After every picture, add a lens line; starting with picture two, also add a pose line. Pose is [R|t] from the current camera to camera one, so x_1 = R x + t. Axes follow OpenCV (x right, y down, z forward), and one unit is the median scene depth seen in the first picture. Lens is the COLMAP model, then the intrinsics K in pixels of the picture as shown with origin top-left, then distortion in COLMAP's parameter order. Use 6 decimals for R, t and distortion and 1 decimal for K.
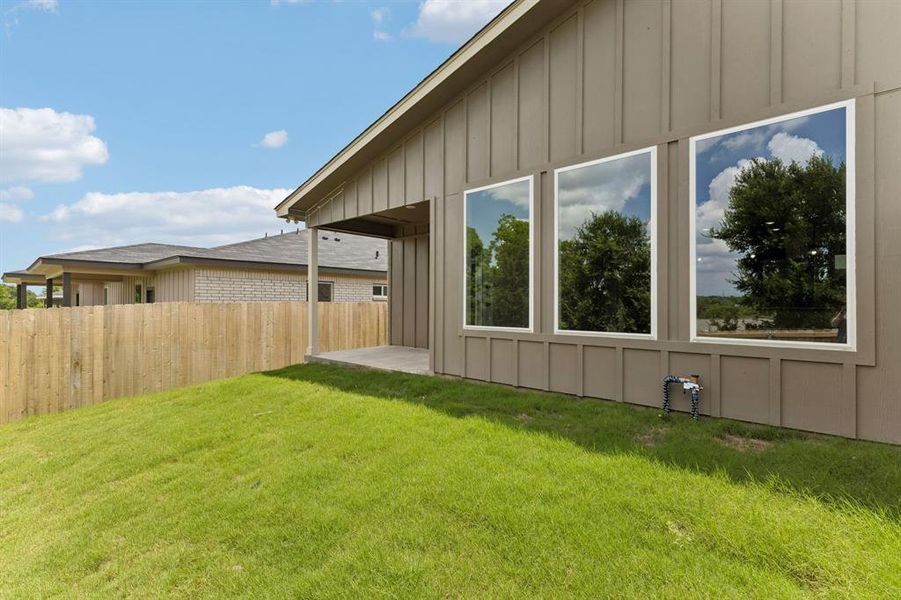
lens RADIAL K [[420.3, 0, 450.5], [0, 420.3, 300.0], [0, 0, 1]] dist [0.001887, 0.000603]
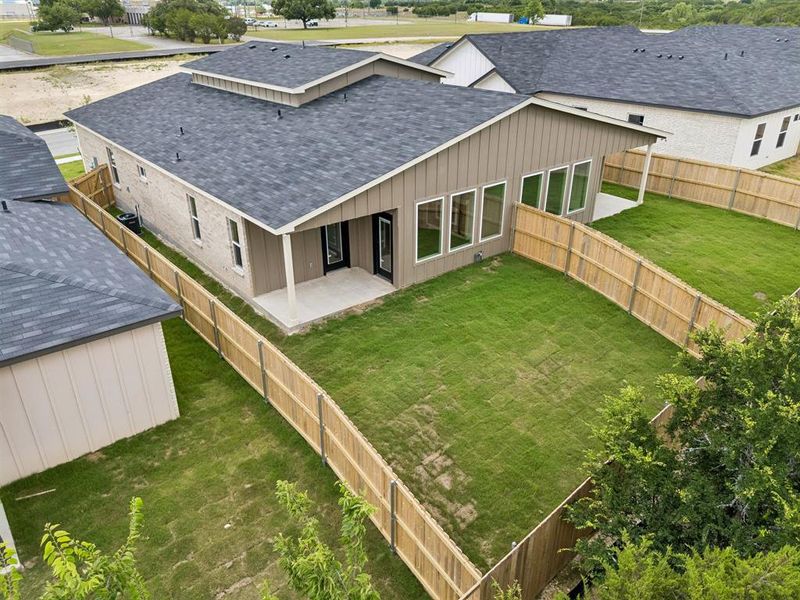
lens RADIAL K [[585.1, 0, 400.0], [0, 585.1, 300.0], [0, 0, 1]] dist [0.076840, -0.088980]
pose [[0.158498, -0.444820, 0.881484, -3.236563], [-0.000478, 0.892734, 0.450584, -1.338580], [-0.987359, -0.071838, 0.141284, 0.716943]]
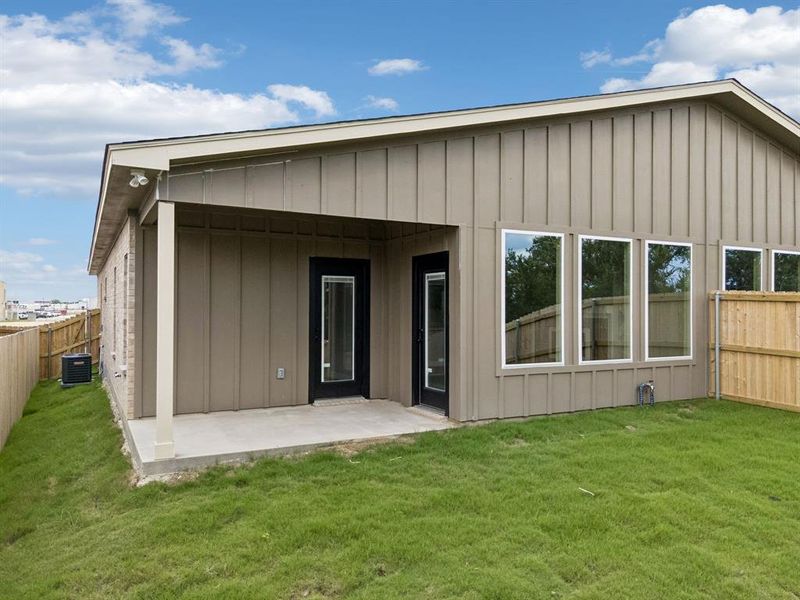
lens RADIAL K [[585.1, 0, 400.0], [0, 585.1, 300.0], [0, 0, 1]] dist [0.076840, -0.088980]
pose [[0.342148, 0.014987, 0.939526, -1.537151], [-0.007569, 0.999884, -0.013193, -0.083106], [-0.939615, -0.002597, 0.342222, 0.861947]]
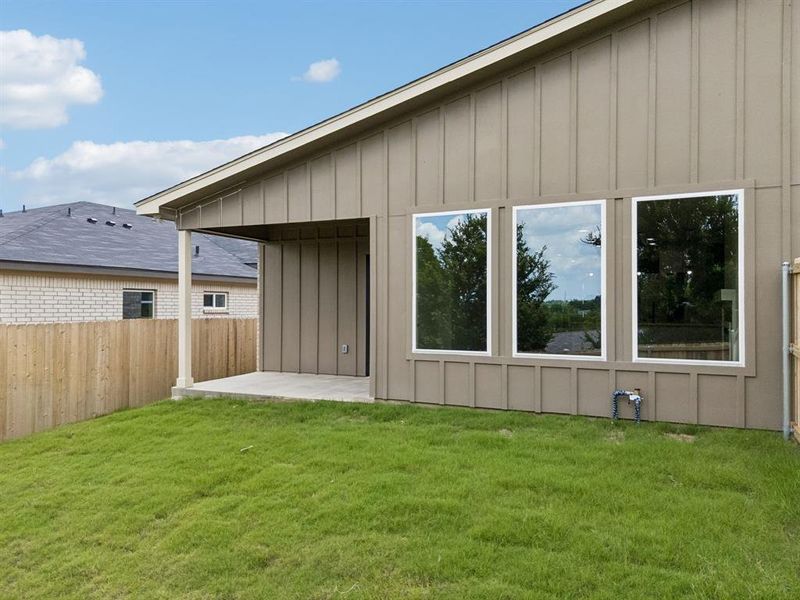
lens RADIAL K [[585.1, 0, 400.0], [0, 585.1, 300.0], [0, 0, 1]] dist [0.076840, -0.088980]
pose [[0.953996, 0.004306, 0.299787, -0.472483], [-0.003324, 0.999987, -0.003786, -0.058097], [-0.299800, 0.002615, 0.953999, -0.356801]]
